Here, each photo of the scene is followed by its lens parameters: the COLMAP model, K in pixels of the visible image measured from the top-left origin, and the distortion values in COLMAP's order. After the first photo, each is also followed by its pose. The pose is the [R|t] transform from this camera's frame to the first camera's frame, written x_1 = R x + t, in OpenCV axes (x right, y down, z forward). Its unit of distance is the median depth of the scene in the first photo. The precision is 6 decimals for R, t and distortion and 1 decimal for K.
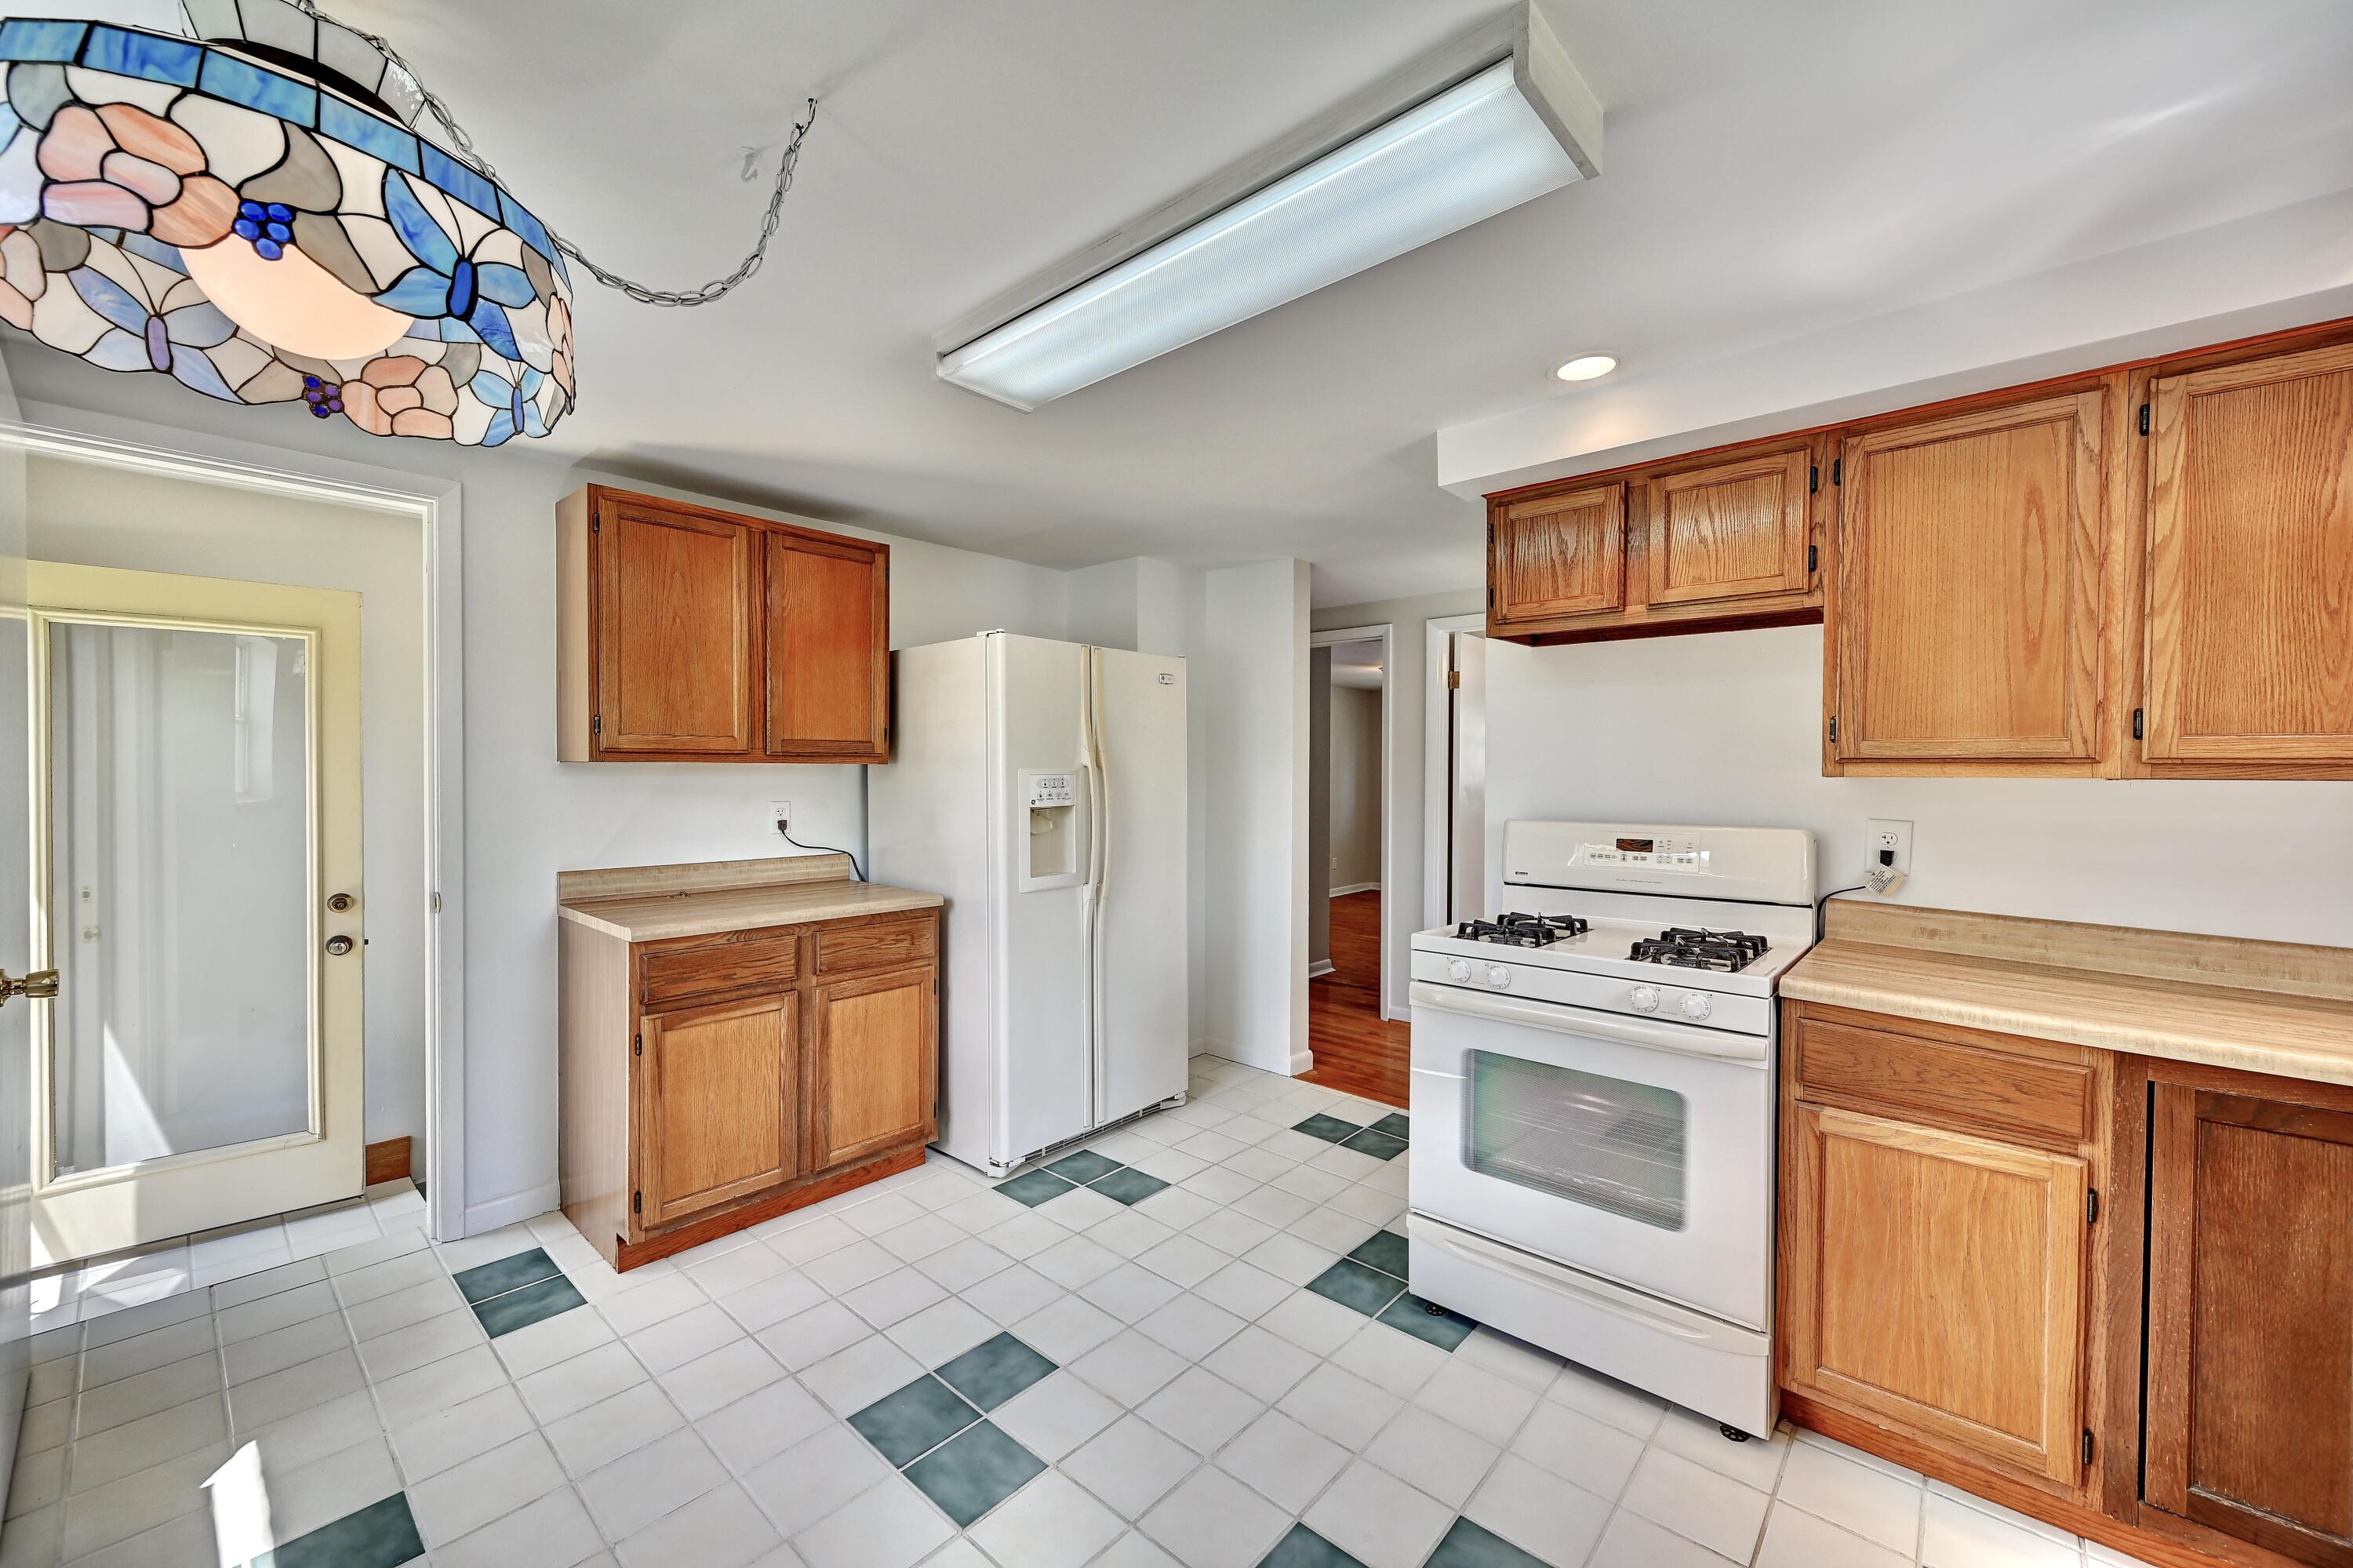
lens RADIAL K [[918.4, 0, 1187.5], [0, 918.4, 779.3], [0, 0, 1]] dist [-0.002281, 0.000025]
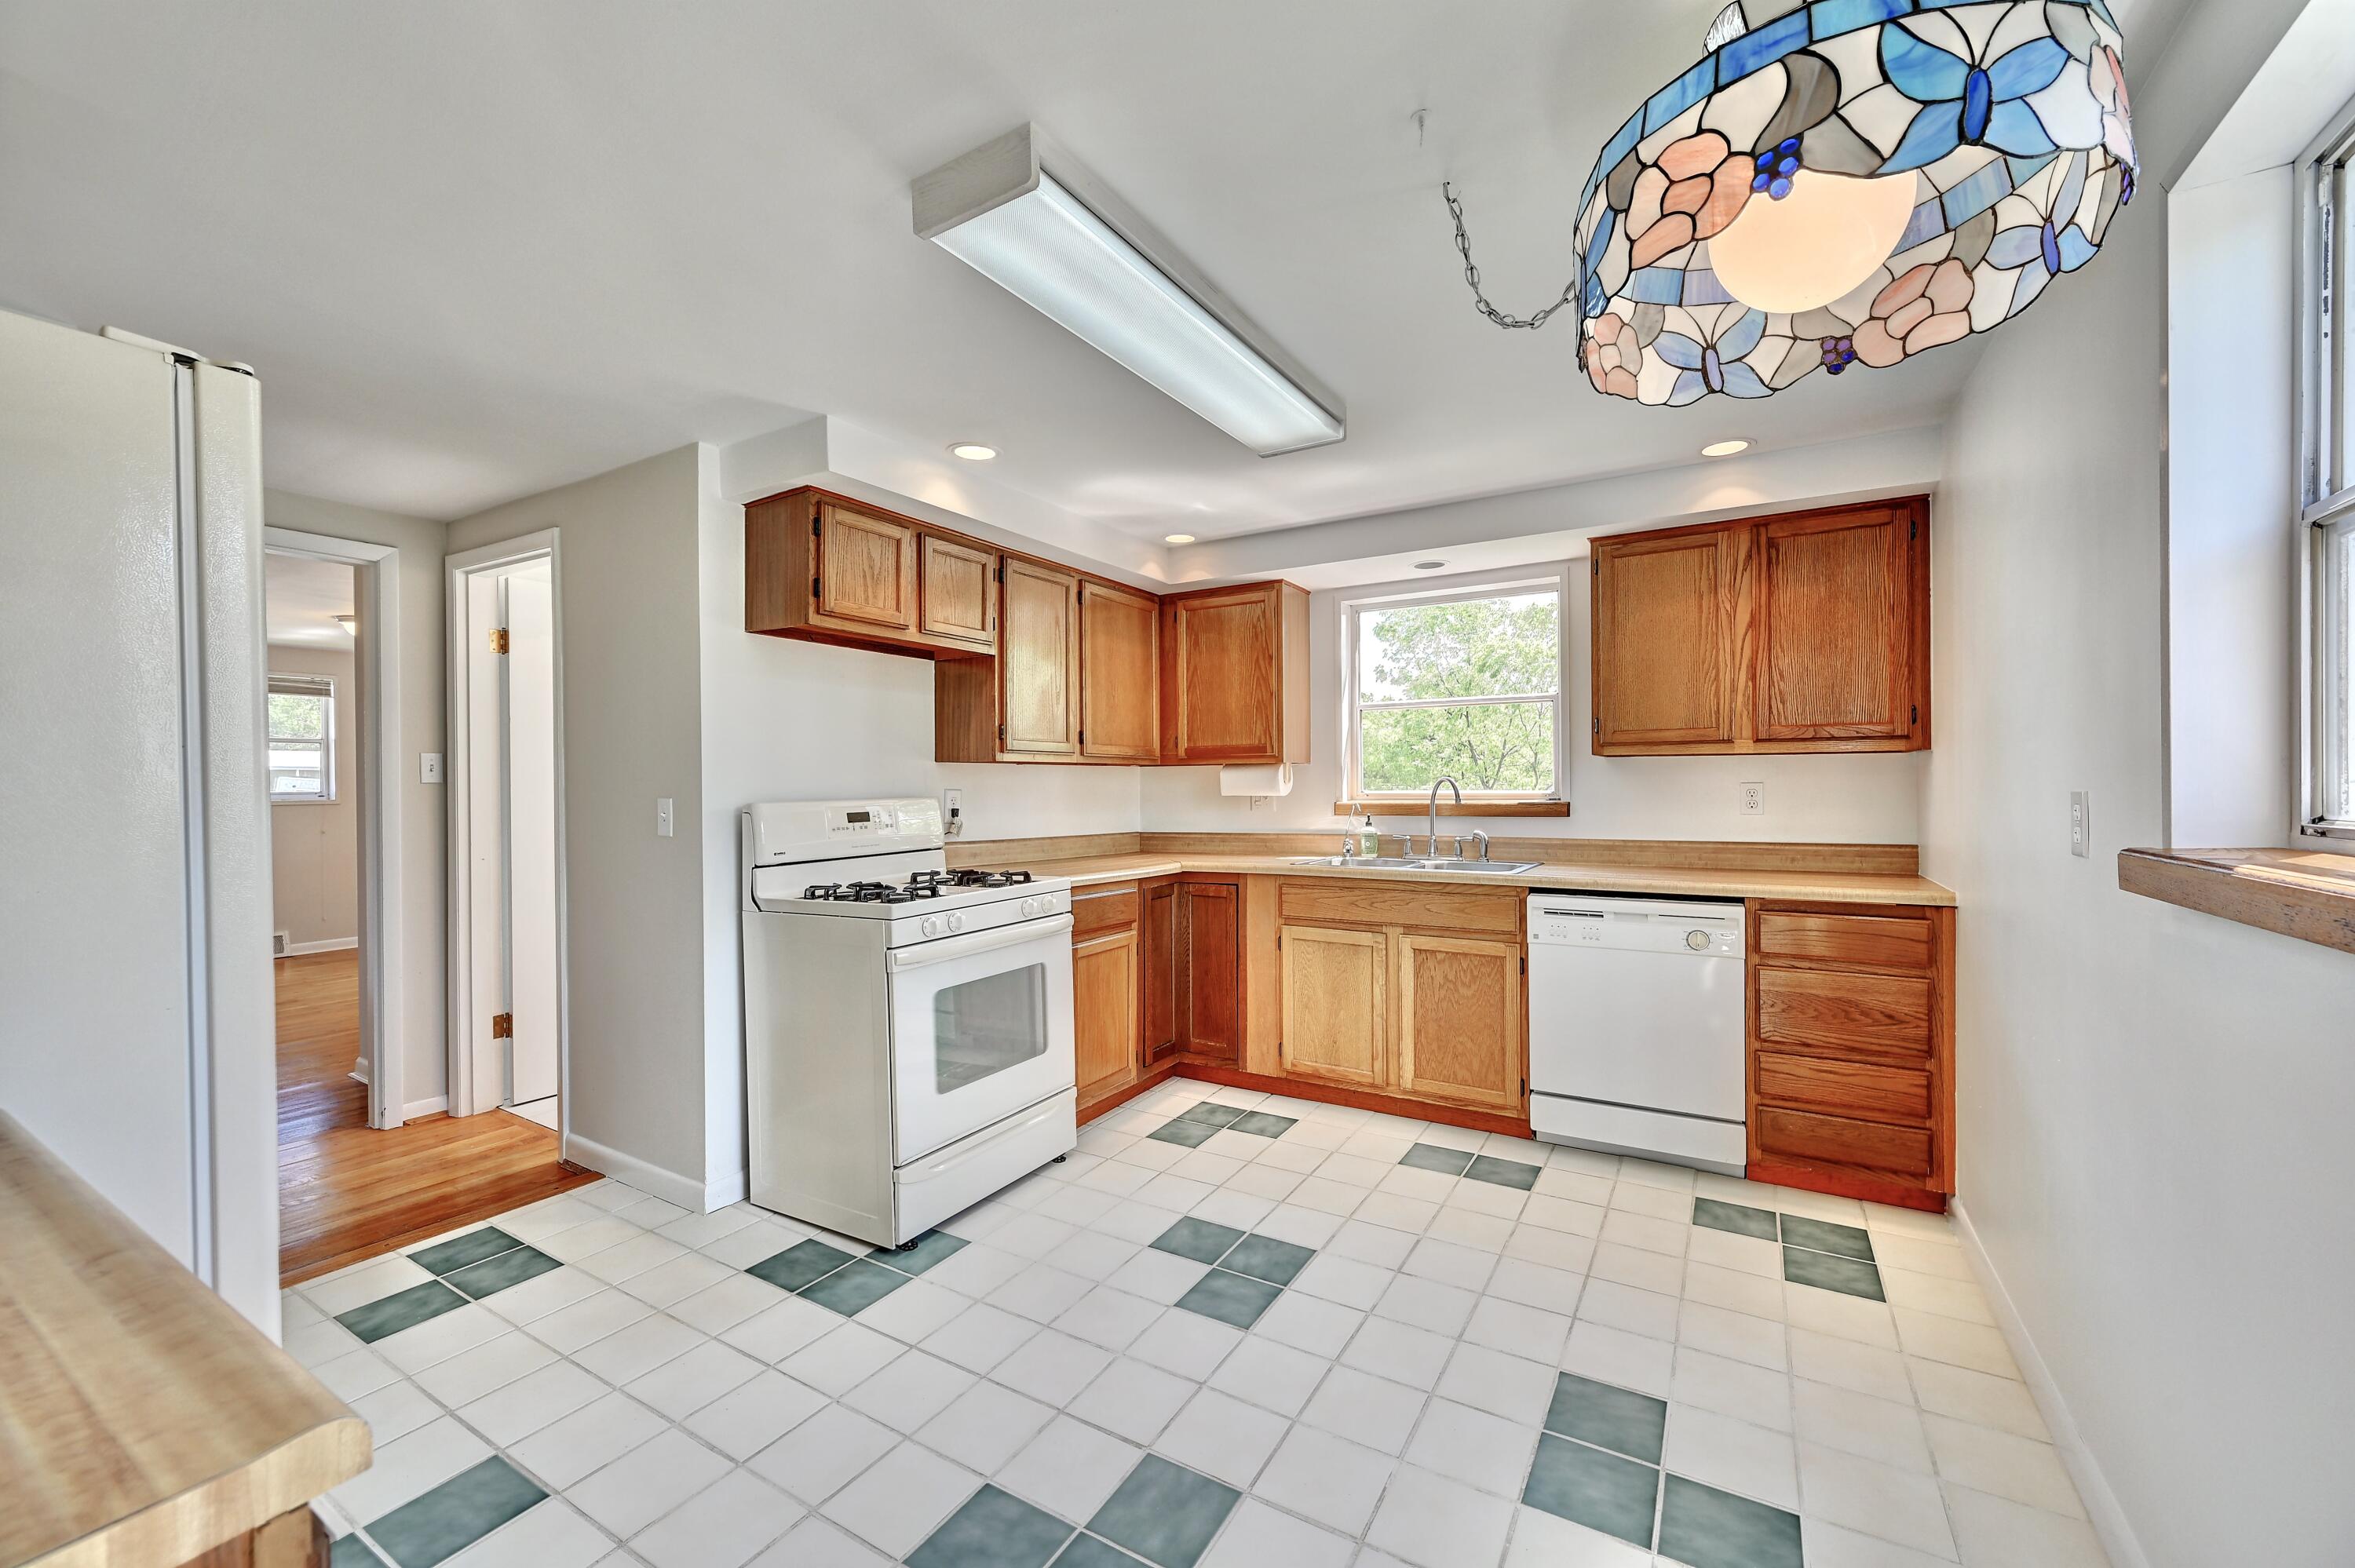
lens RADIAL K [[921.5, 0, 1174.6], [0, 921.5, 778.9], [0, 0, 1]] dist [-0.000377, -0.000045]
pose [[-0.179229, -0.002780, 0.983803, -0.885484], [0.012228, 0.999912, 0.005053, 0.022203], [-0.983731, 0.012935, -0.179179, 0.902021]]
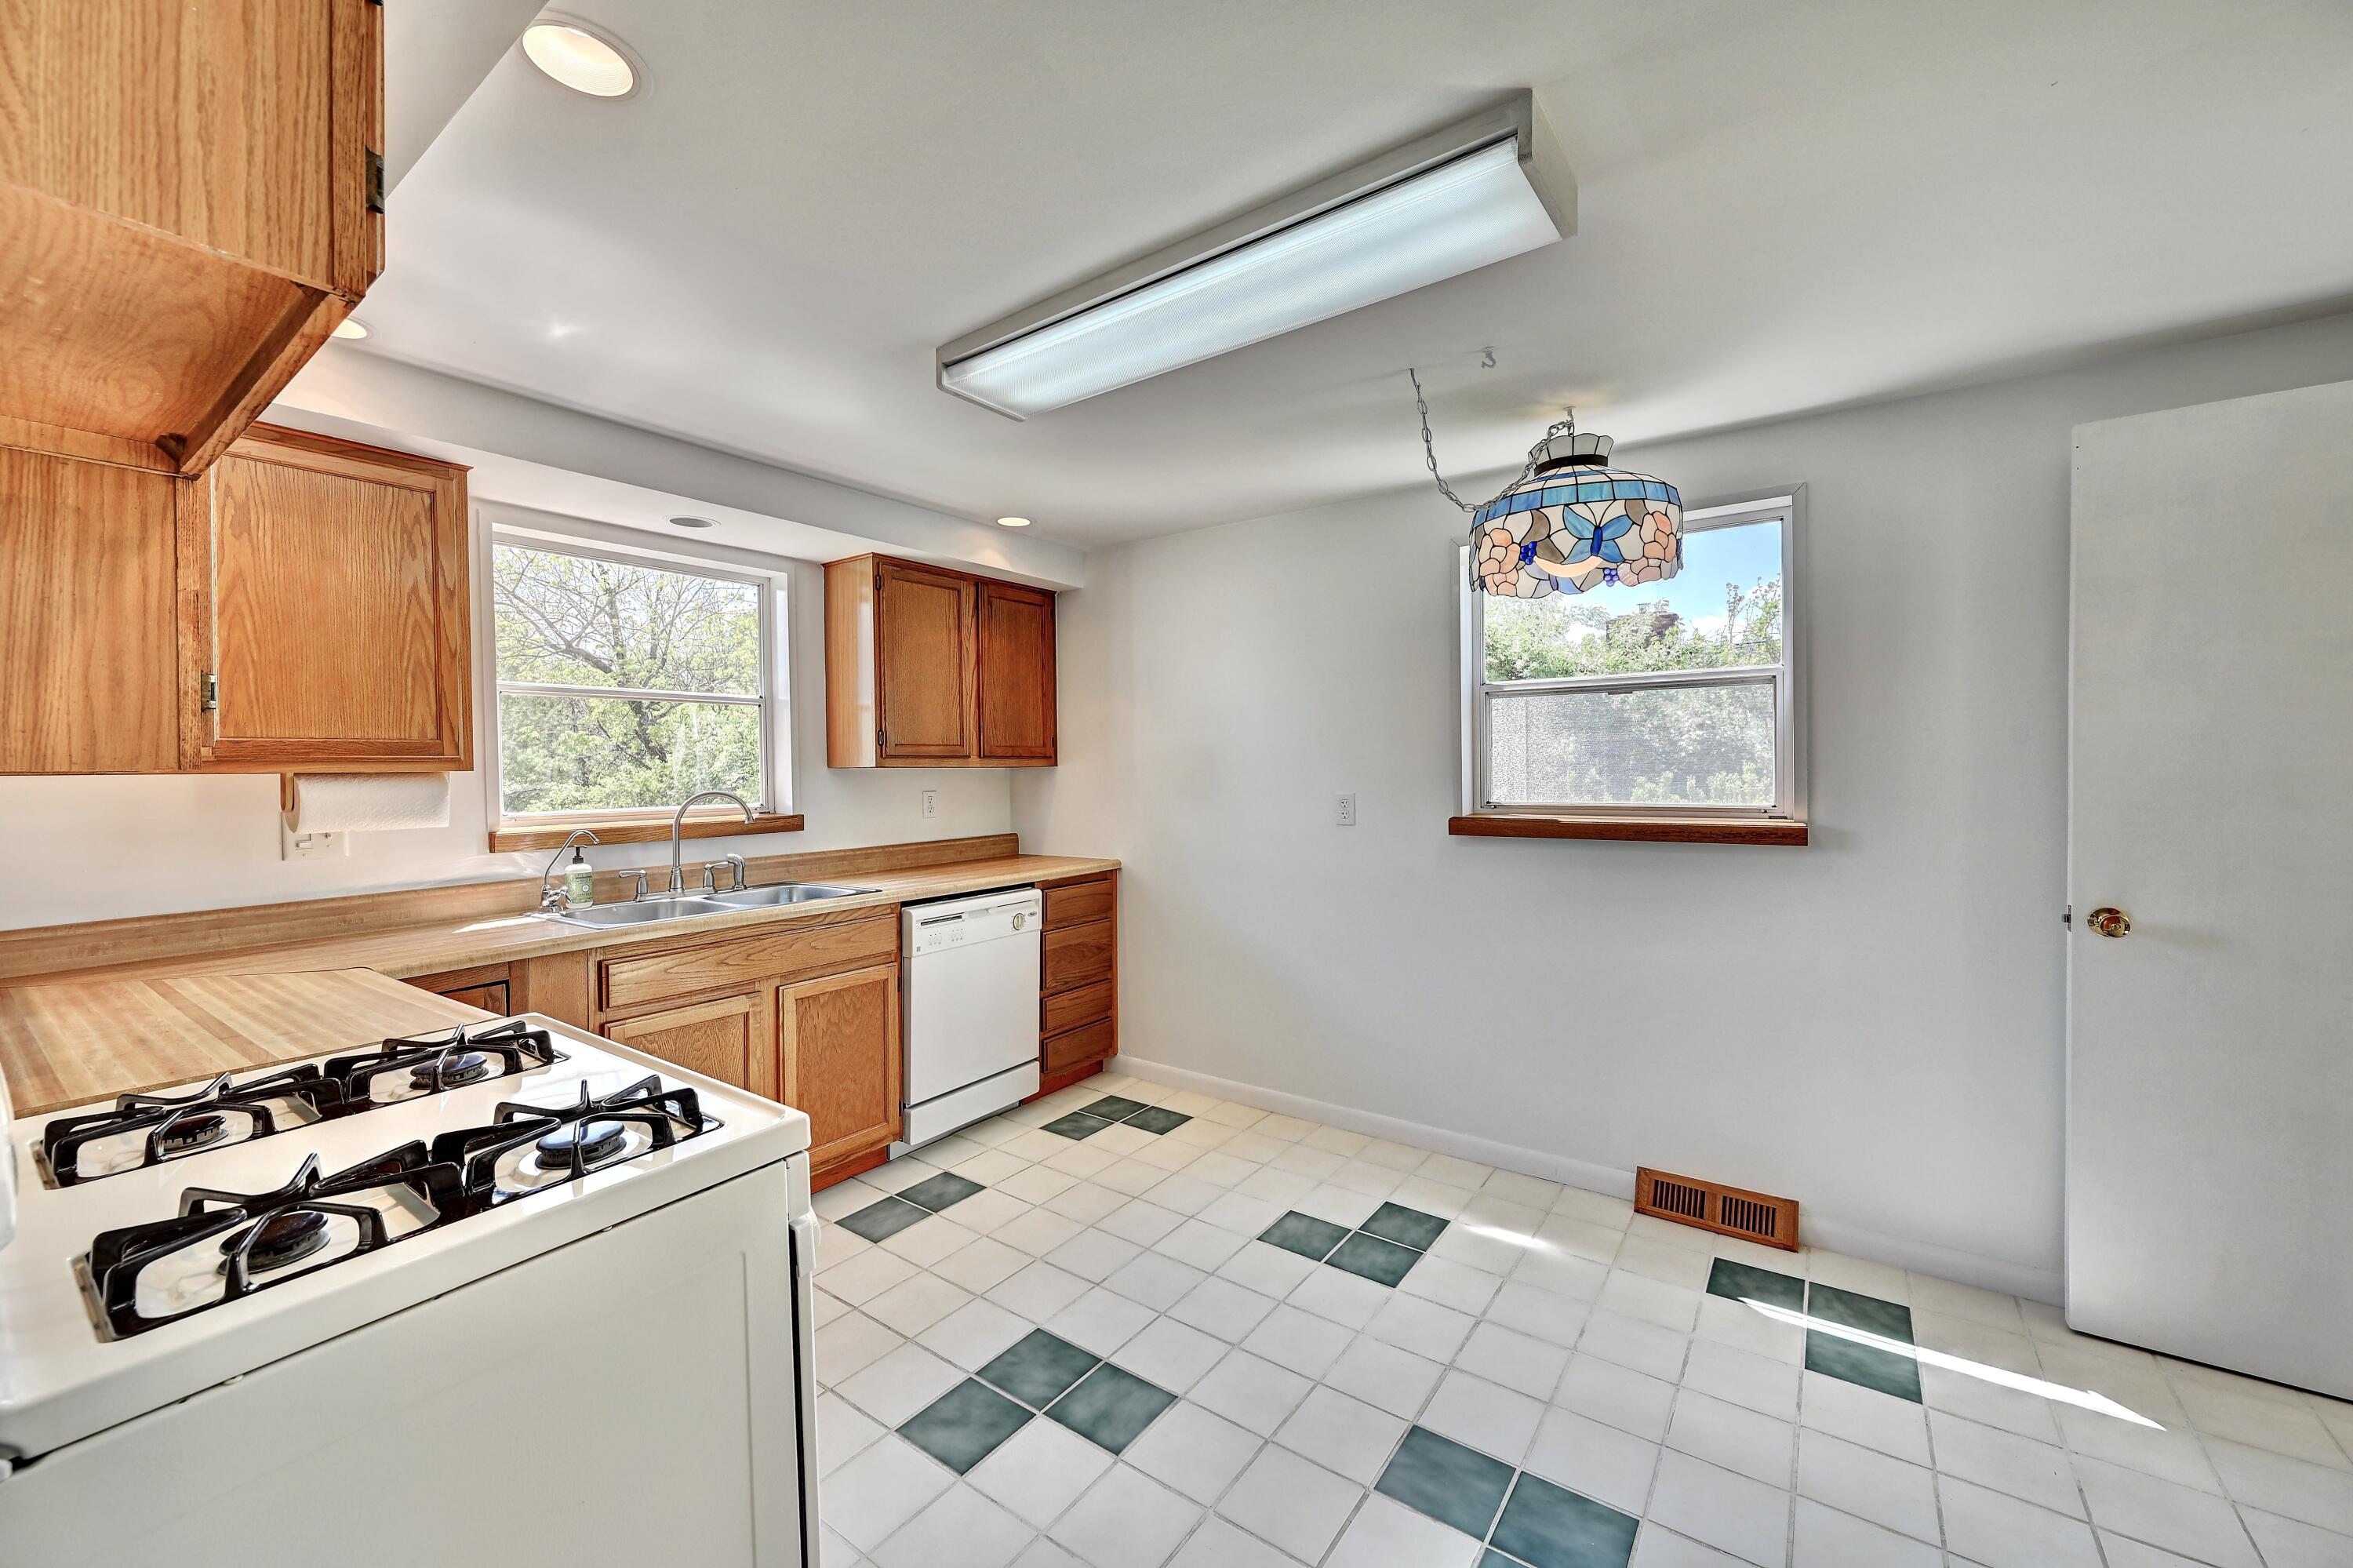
lens RADIAL K [[920.9, 0, 1173.6], [0, 920.9, 778.9], [0, 0, 1]] dist [-0.000377, -0.000045]
pose [[-0.995119, 0.004693, -0.098568, 0.128537], [0.003135, 0.999868, 0.015954, -0.003232], [0.098630, 0.015567, -0.995002, 1.527631]]
